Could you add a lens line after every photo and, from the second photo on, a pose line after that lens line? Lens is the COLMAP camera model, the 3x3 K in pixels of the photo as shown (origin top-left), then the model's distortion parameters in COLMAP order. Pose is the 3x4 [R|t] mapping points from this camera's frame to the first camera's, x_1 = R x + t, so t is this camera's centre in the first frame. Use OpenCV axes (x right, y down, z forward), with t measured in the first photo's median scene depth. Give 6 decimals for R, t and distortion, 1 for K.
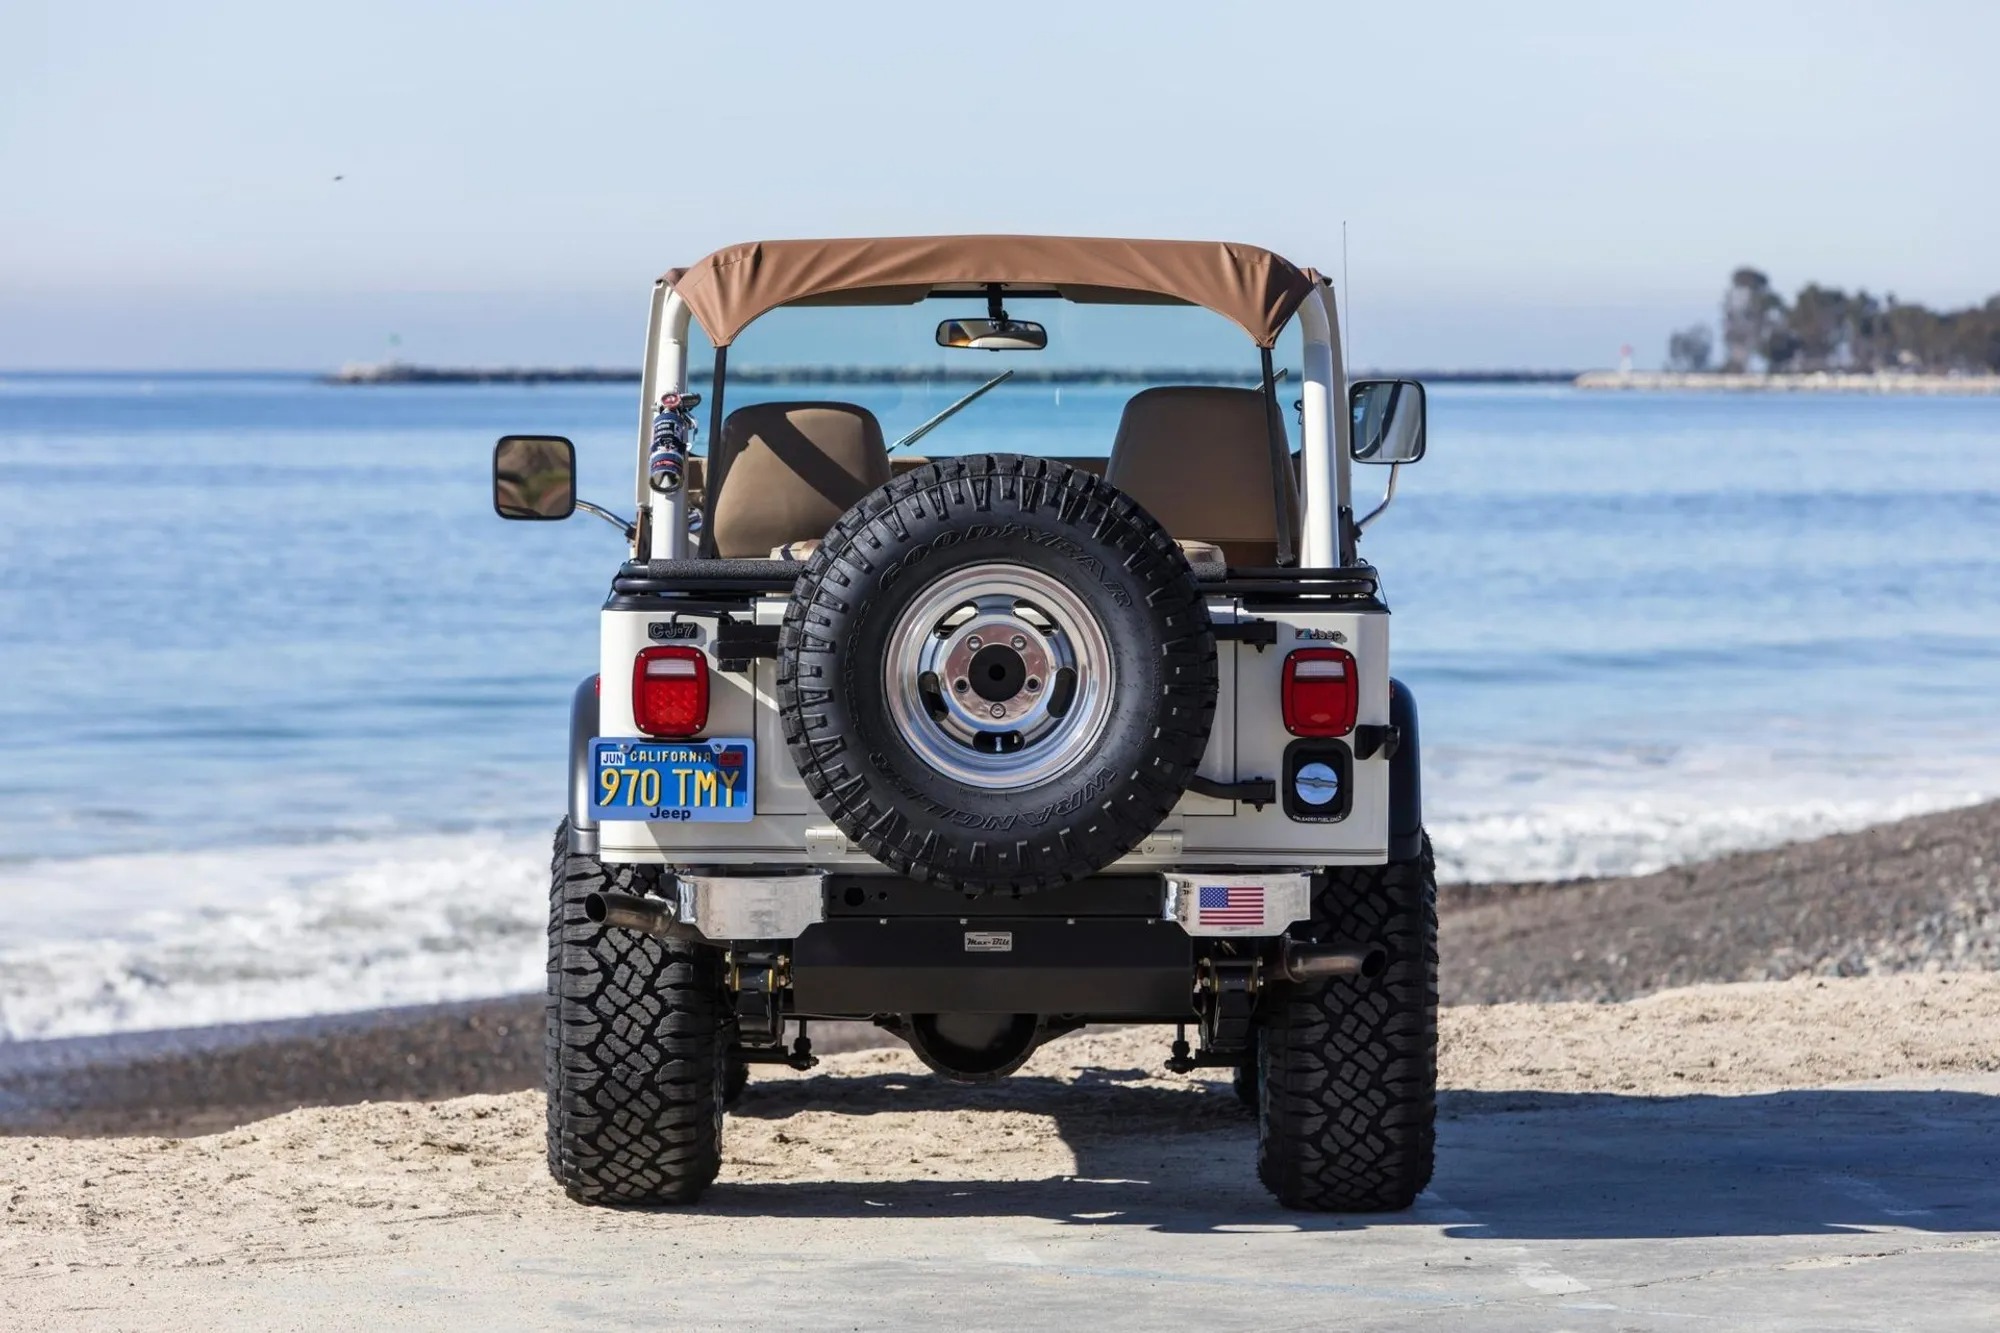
lens RADIAL K [[8712.5, 0, 1000.5], [0, 8712.5, 664.5], [0, 0, 1]] dist [-0.225353, -1.928705]
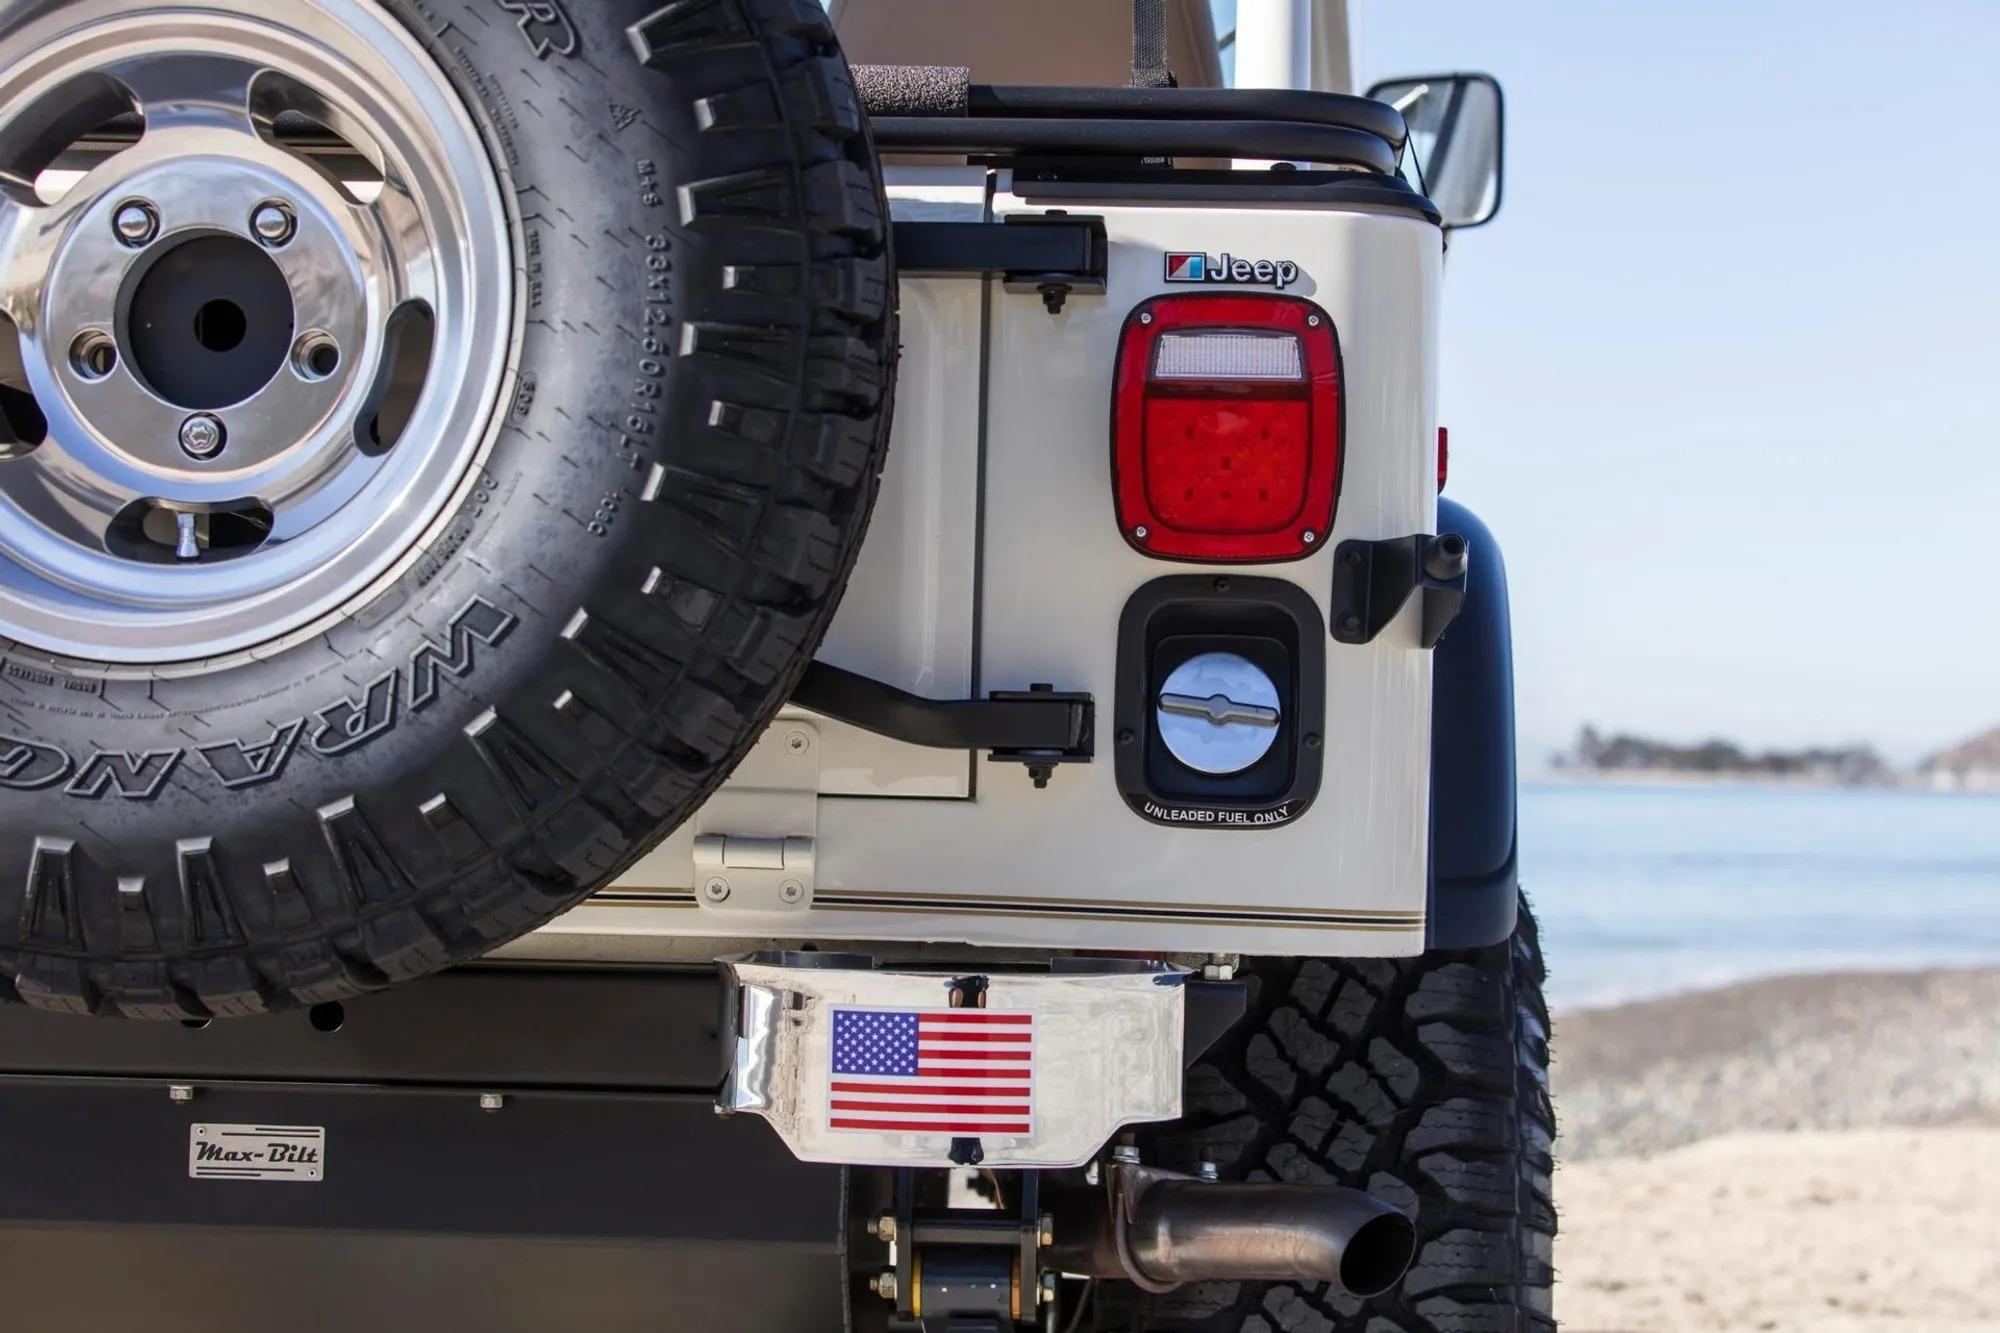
lens RADIAL K [[4206.7, 0, 995.4], [0, 4206.7, 664.7], [0, 0, 1]] dist [0.005194, 0.060198]
pose [[0.998276, 0.020129, -0.055138, 0.036721], [-0.023196, 0.998185, -0.055576, 0.021197], [0.053919, 0.056760, 0.996931, 0.837784]]
